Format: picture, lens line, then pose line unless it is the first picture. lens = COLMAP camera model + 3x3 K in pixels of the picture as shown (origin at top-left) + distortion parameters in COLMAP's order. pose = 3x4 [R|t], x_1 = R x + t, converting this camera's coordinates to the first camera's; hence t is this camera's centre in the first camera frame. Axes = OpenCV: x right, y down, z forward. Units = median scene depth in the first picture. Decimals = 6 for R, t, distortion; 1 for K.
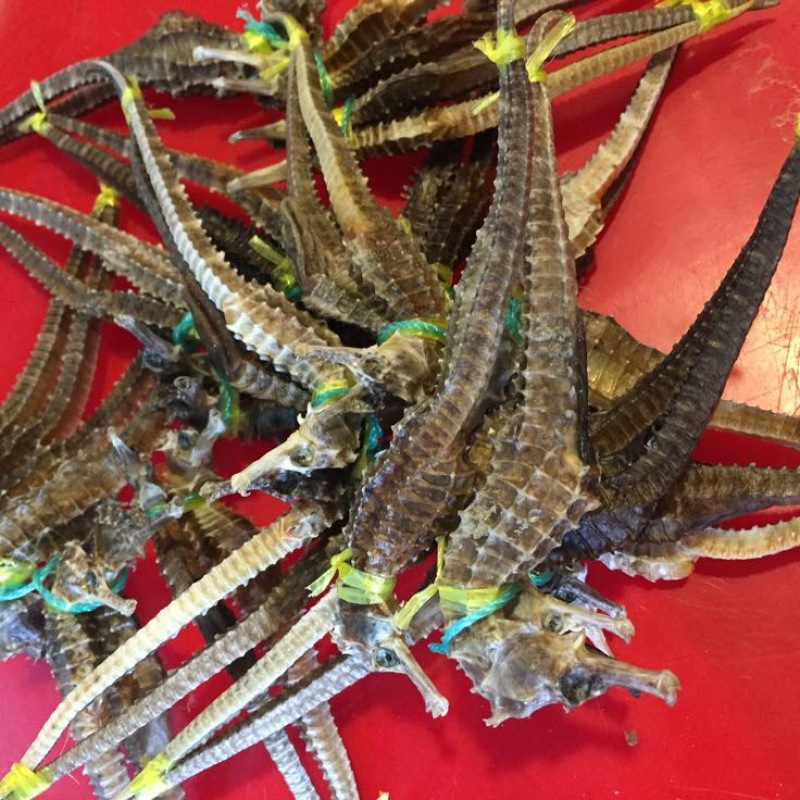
lens RADIAL K [[948.7, 0, 400.0], [0, 948.7, 400.0], [0, 0, 1]] dist [0.023606, 0.000503]
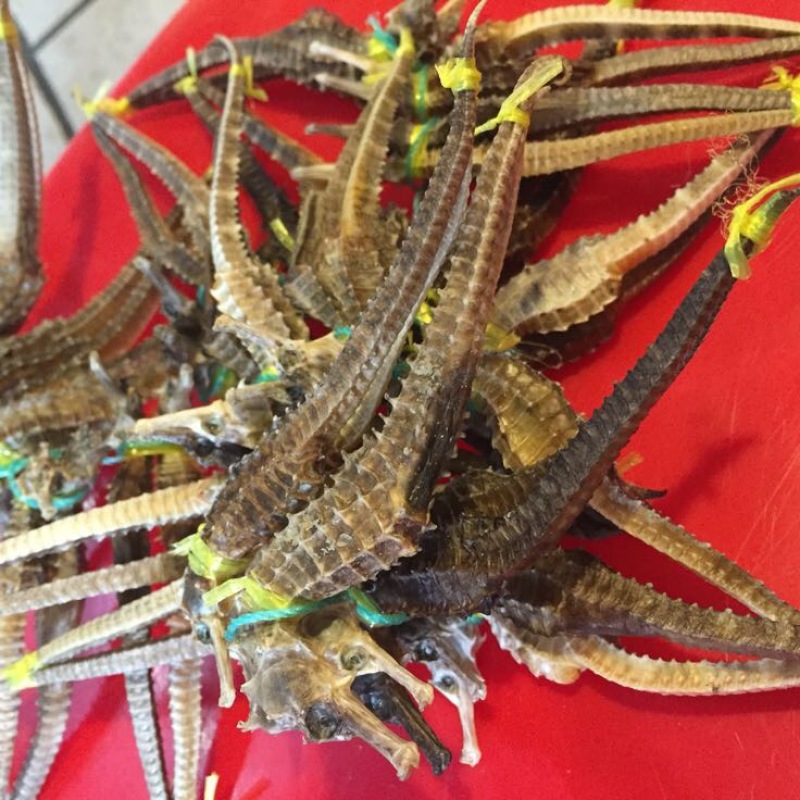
lens RADIAL K [[948.7, 0, 400.0], [0, 948.7, 400.0], [0, 0, 1]] dist [0.023606, 0.000503]
pose [[0.910545, 0.290307, -0.294330, 0.364462], [-0.302410, 0.953167, 0.004599, -0.030893], [0.281880, 0.084821, 0.955693, 0.061581]]
